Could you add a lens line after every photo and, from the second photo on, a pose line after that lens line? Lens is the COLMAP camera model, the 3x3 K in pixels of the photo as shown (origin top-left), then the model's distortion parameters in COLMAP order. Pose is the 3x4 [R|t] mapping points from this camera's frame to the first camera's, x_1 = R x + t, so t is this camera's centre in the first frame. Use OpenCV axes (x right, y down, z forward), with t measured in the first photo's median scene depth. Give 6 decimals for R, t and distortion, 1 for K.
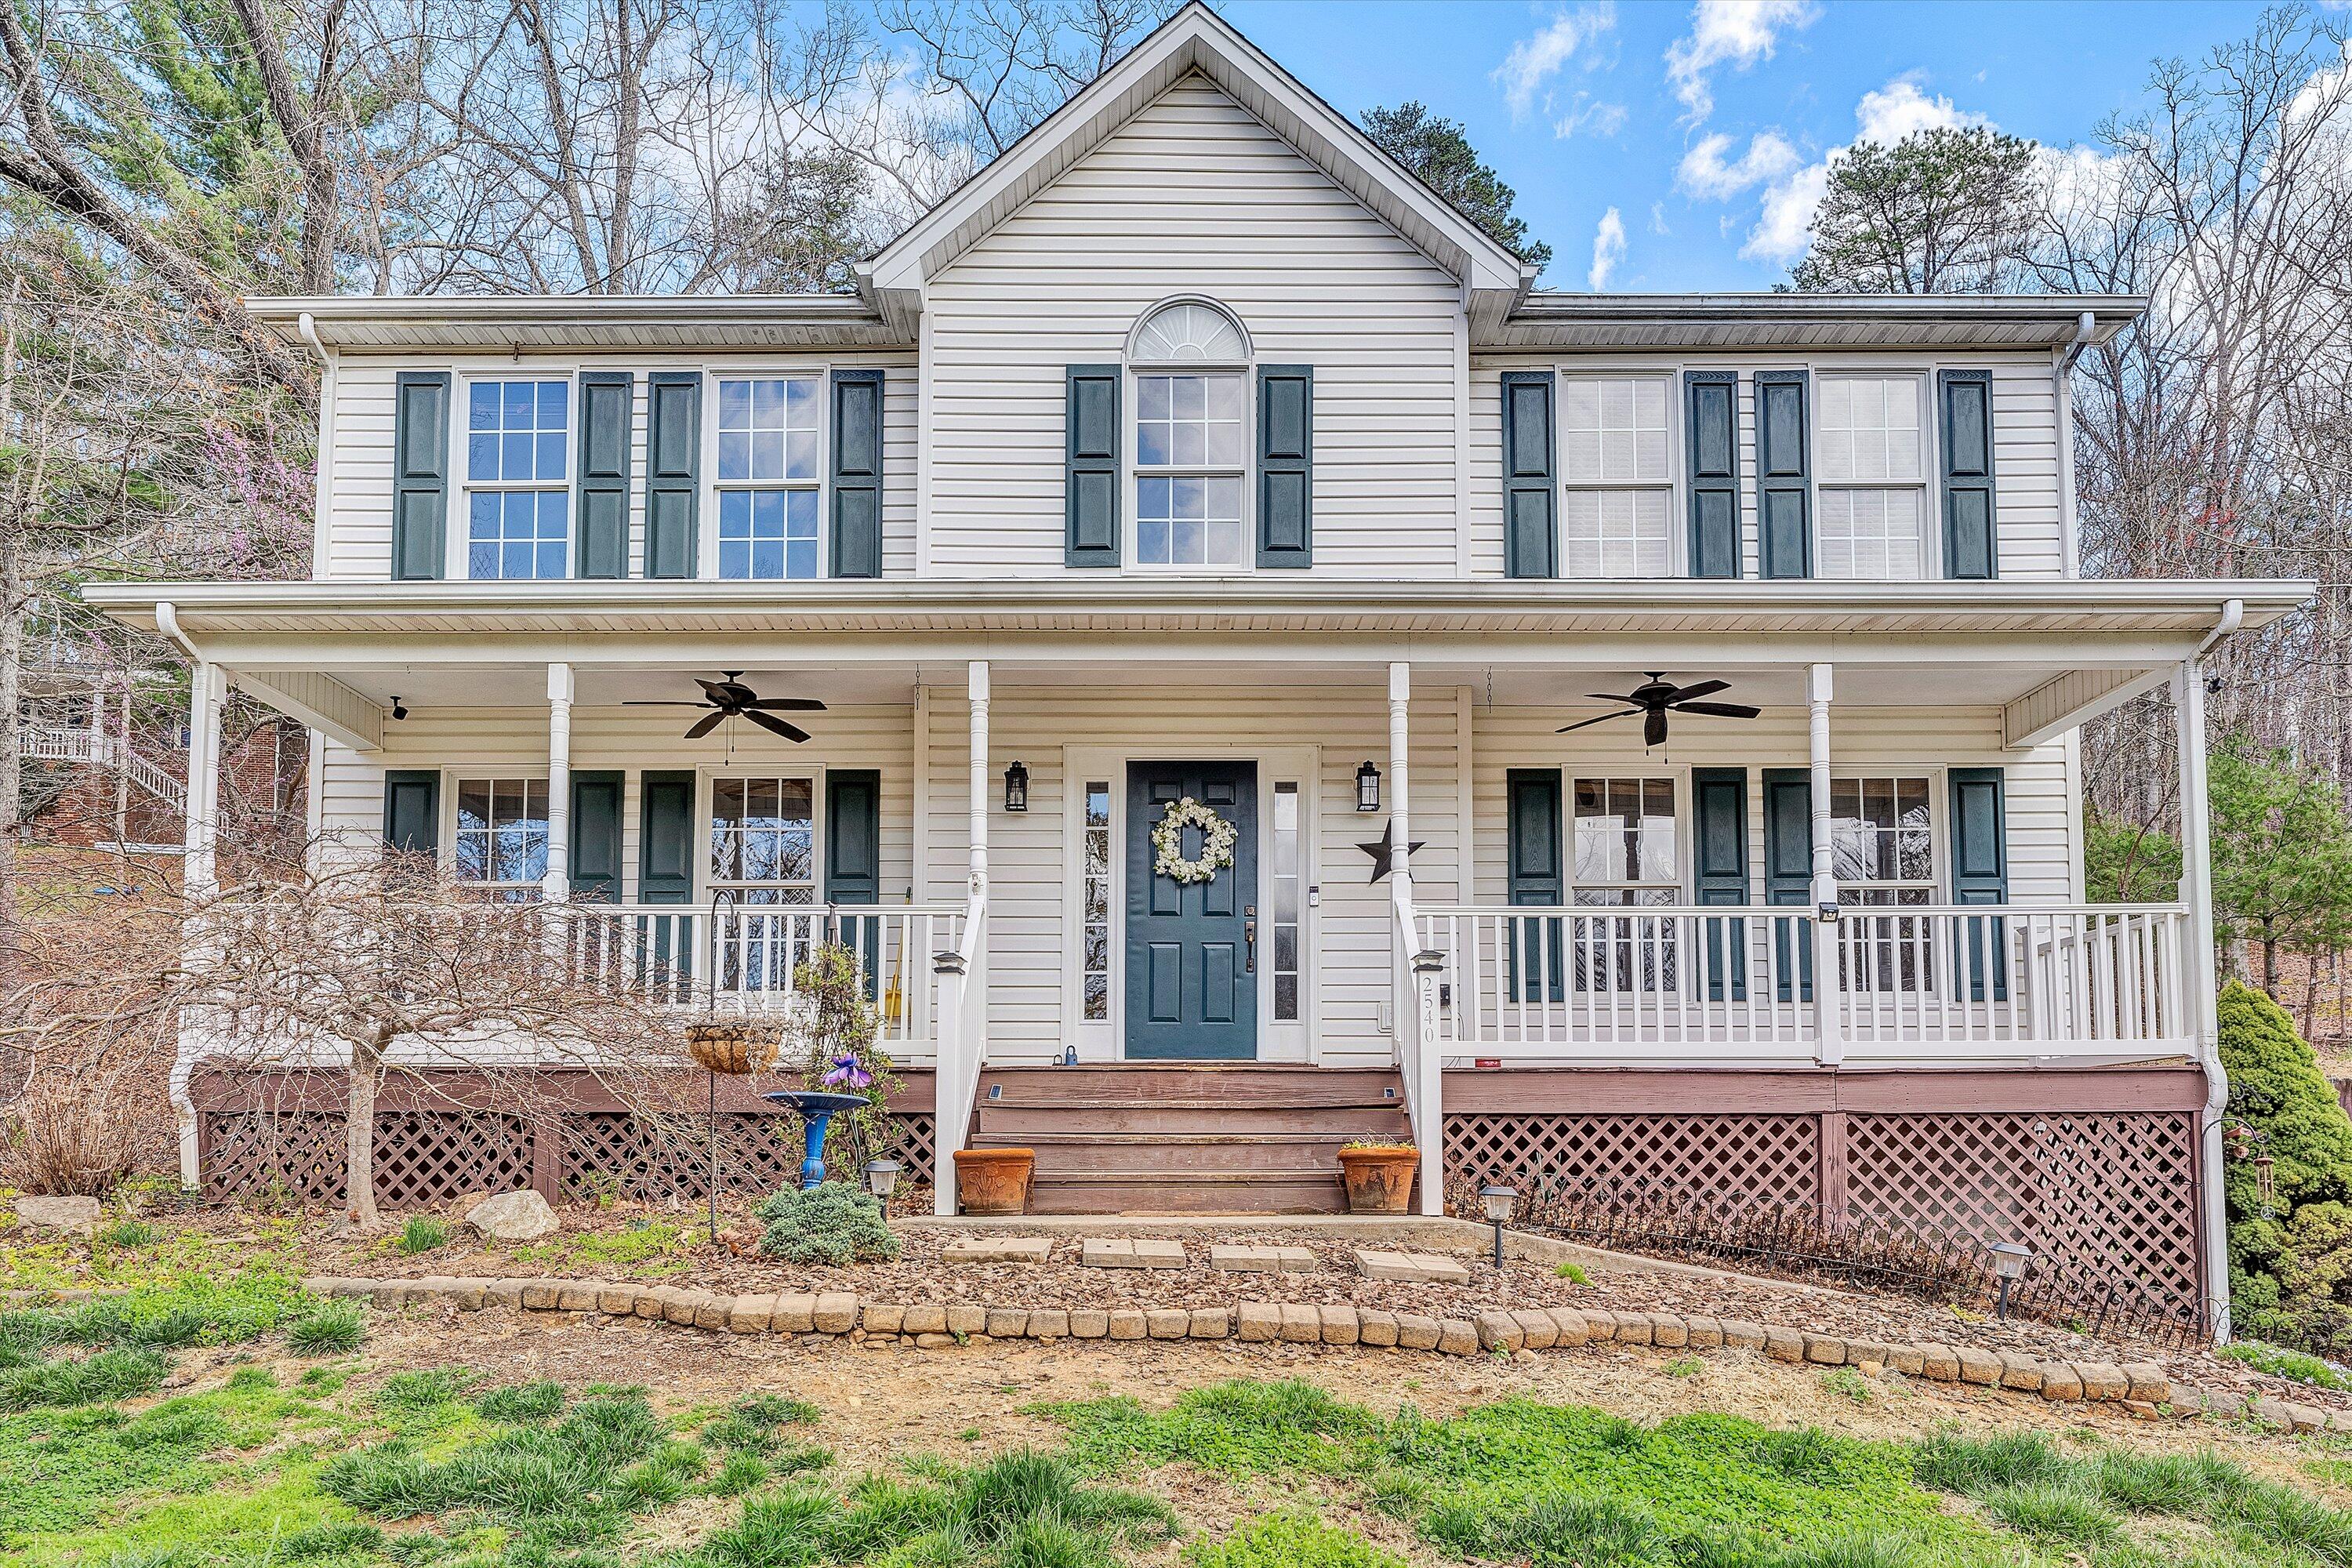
lens RADIAL K [[1060.8, 0, 1176.0], [0, 1060.8, 784.0], [0, 0, 1]] dist [-0.000180, 0.000180]
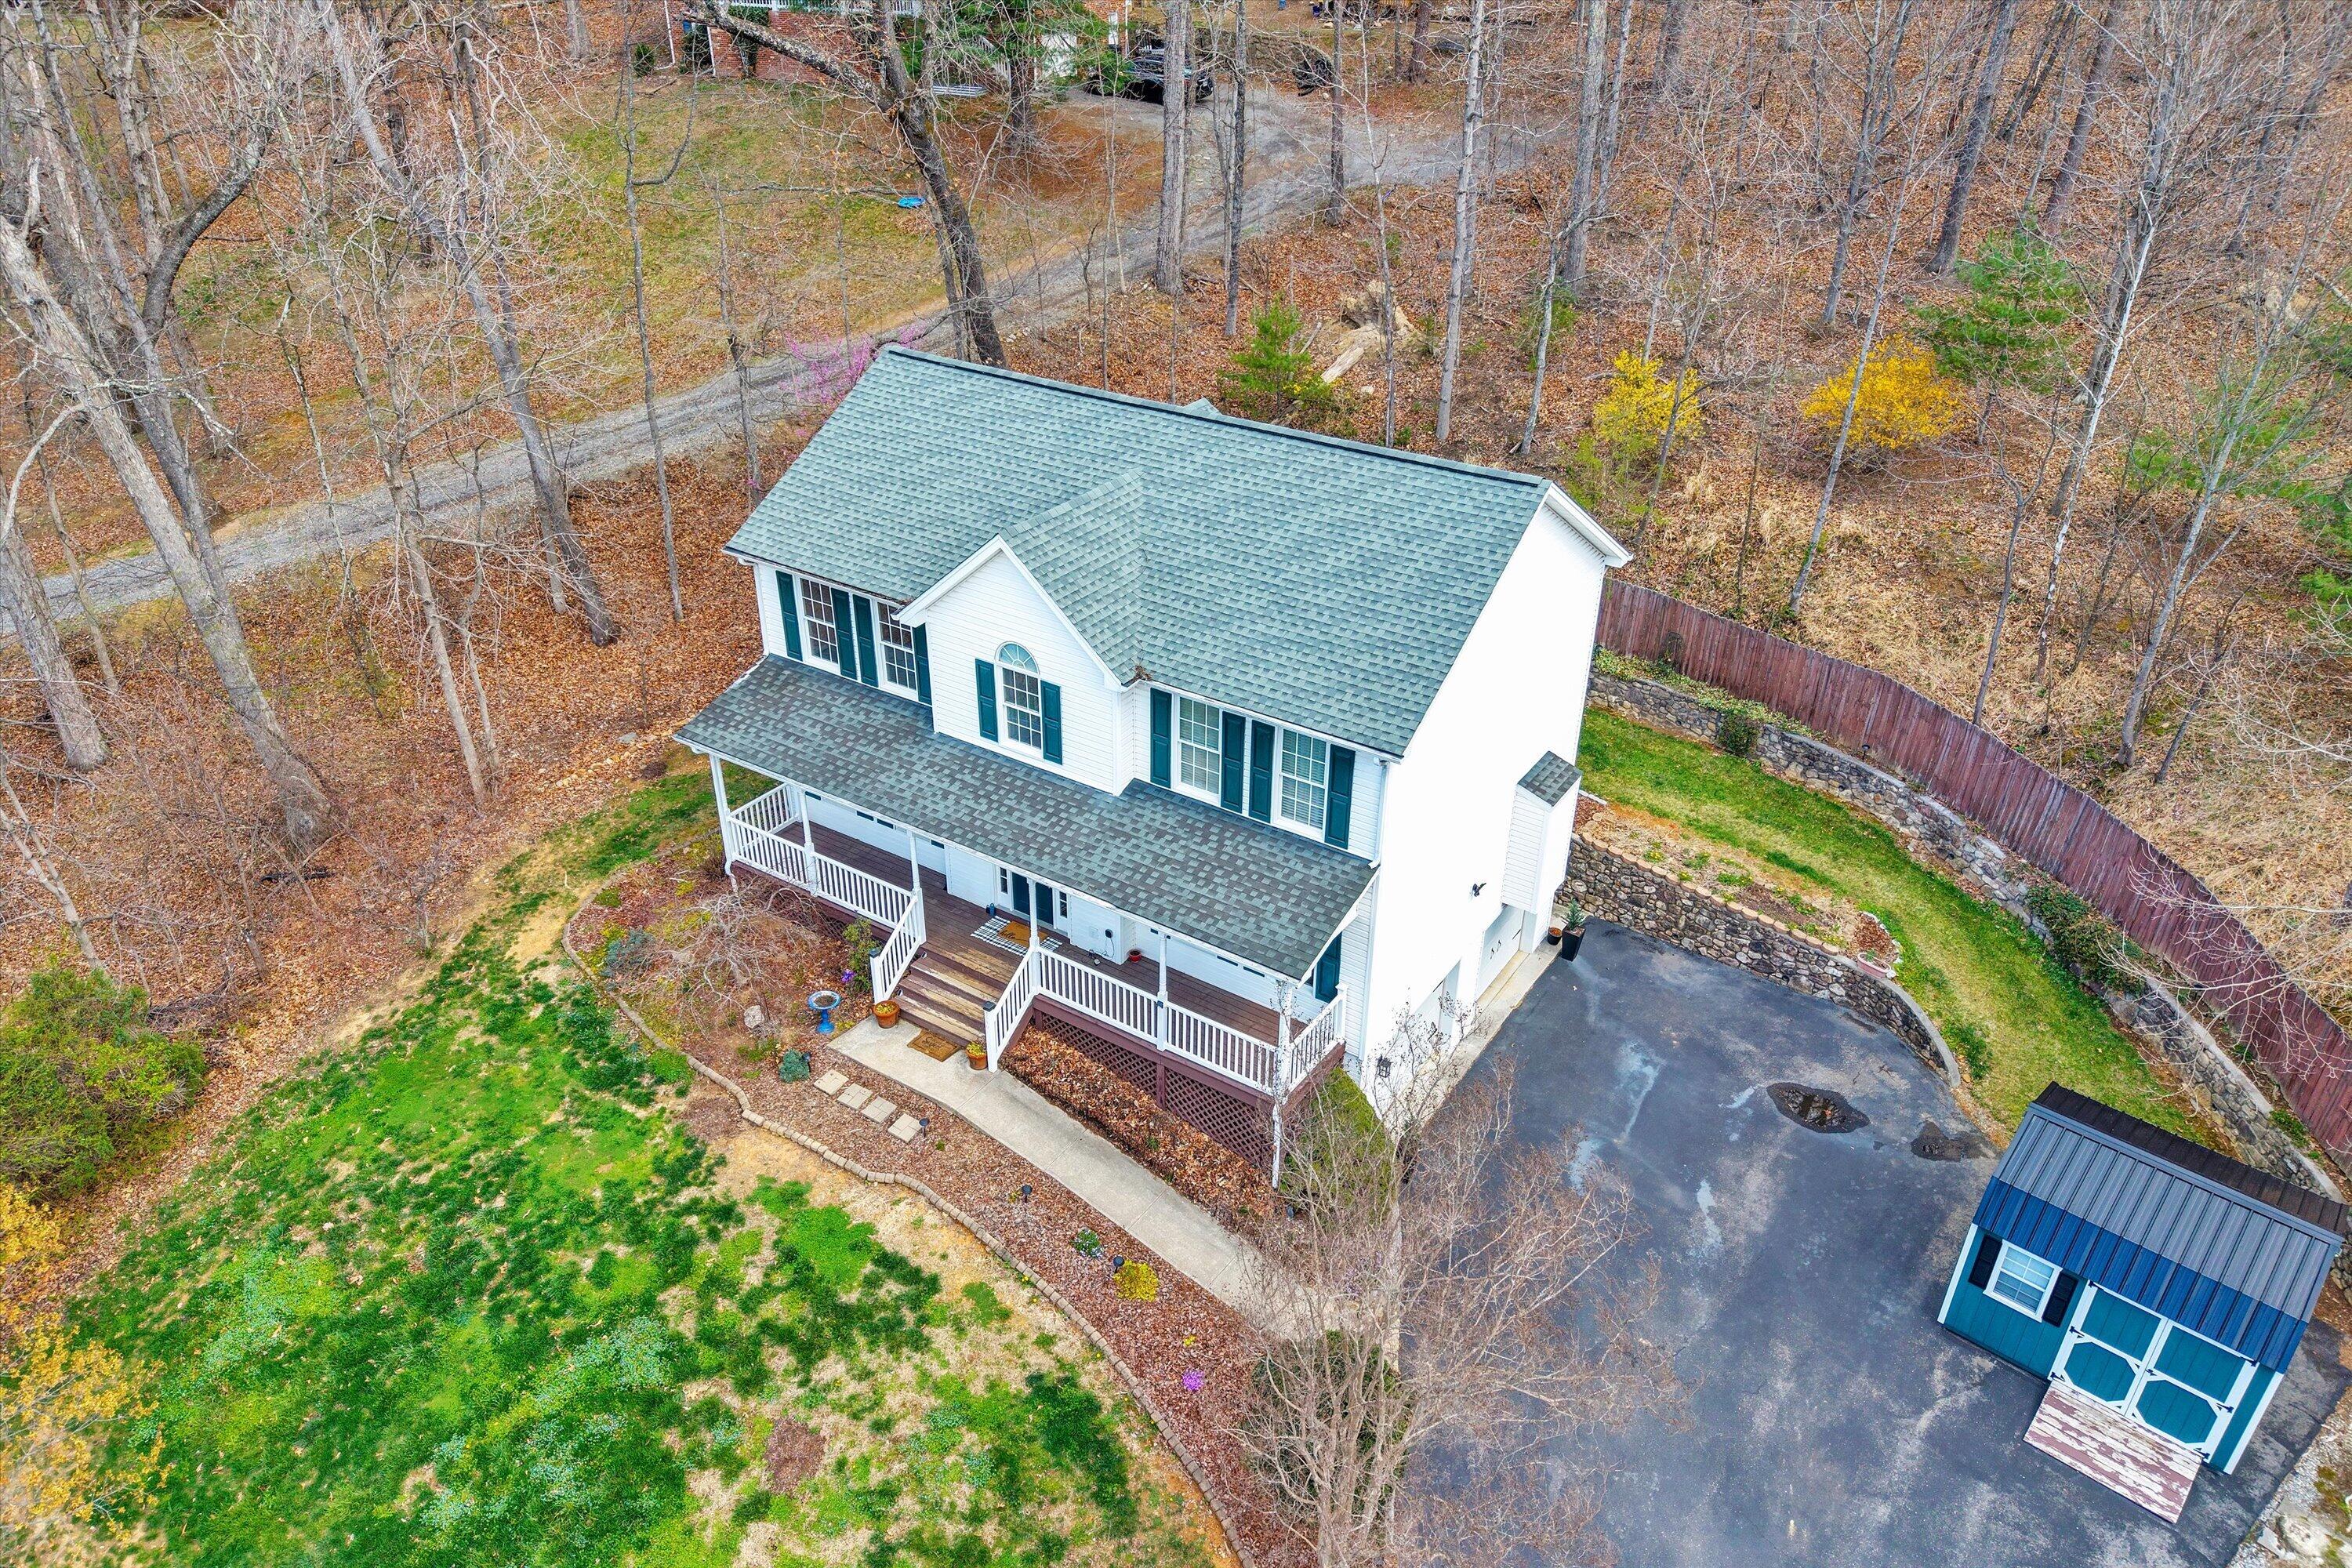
lens RADIAL K [[1584.2, 0, 1186.3], [0, 1584.2, 789.0], [0, 0, 1]] dist [0.001329, 0.002544]
pose [[0.835447, 0.281716, -0.471874, 1.996372], [0.001542, 0.857416, 0.514621, -1.930485], [0.549569, -0.430666, 0.715891, -1.353920]]
